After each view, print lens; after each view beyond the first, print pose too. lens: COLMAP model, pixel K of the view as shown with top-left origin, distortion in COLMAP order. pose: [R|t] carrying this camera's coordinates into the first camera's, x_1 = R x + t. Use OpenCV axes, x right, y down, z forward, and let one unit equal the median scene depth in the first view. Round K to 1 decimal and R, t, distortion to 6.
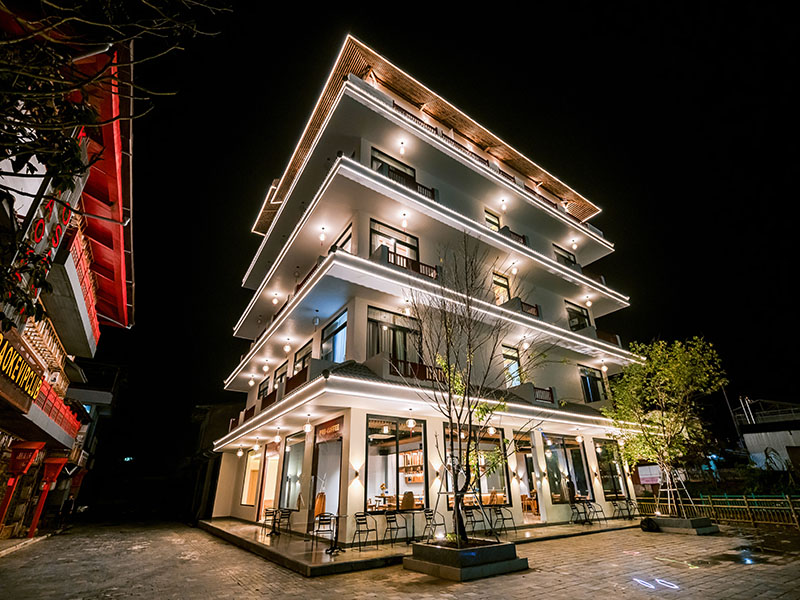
lens RADIAL K [[367.7, 0, 400.0], [0, 367.7, 300.0], [0, 0, 1]] dist [0.000682, 0.000036]
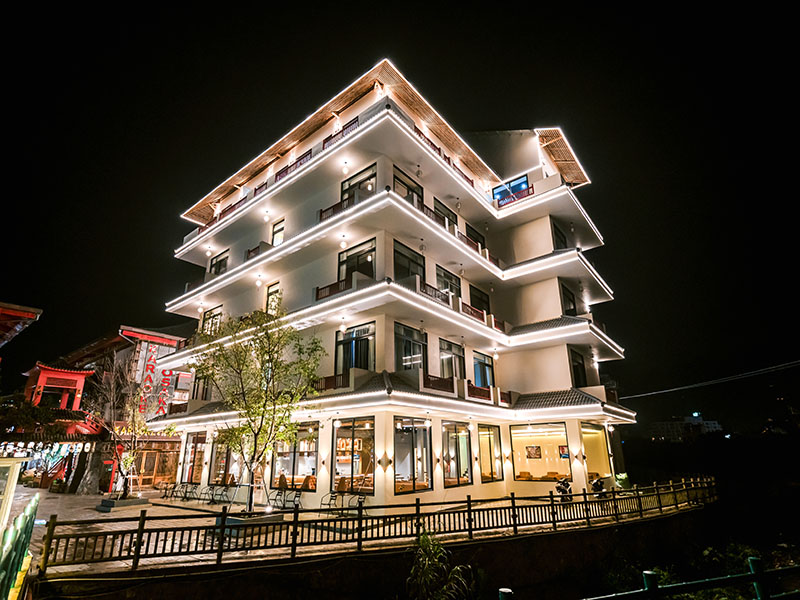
lens RADIAL K [[419.9, 0, 400.0], [0, 419.9, 300.0], [0, 0, 1]] dist [-0.001119, -0.000108]
pose [[0.956787, 0.099858, 0.273108, -0.290370], [-0.121508, 0.990557, 0.063500, -0.094012], [-0.264188, -0.093940, 0.959885, -0.173432]]
